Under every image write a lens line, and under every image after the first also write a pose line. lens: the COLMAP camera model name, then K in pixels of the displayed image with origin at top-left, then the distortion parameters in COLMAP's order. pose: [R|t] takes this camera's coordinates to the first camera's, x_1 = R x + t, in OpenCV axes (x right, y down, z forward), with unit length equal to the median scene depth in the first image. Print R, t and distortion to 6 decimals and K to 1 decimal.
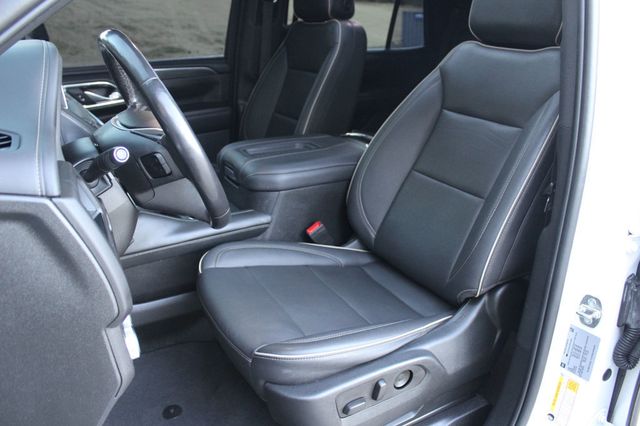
lens RADIAL K [[528.8, 0, 321.6], [0, 528.8, 215.5], [0, 0, 1]] dist [-0.136255, 0.082502]
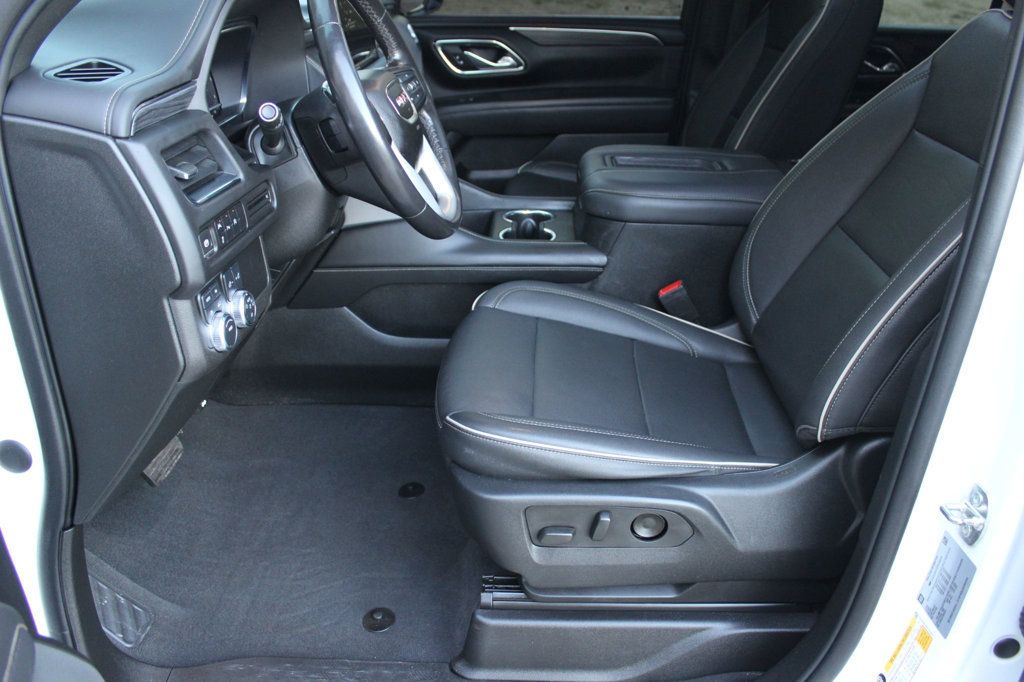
lens RADIAL K [[846.1, 0, 518.3], [0, 846.1, 339.7], [0, 0, 1]] dist [-0.136255, 0.082502]
pose [[0.858116, 0.228669, -0.459725, 0.402705], [-0.197799, 0.973473, 0.115001, 0.003151], [0.473827, -0.007751, 0.880584, 0.013514]]
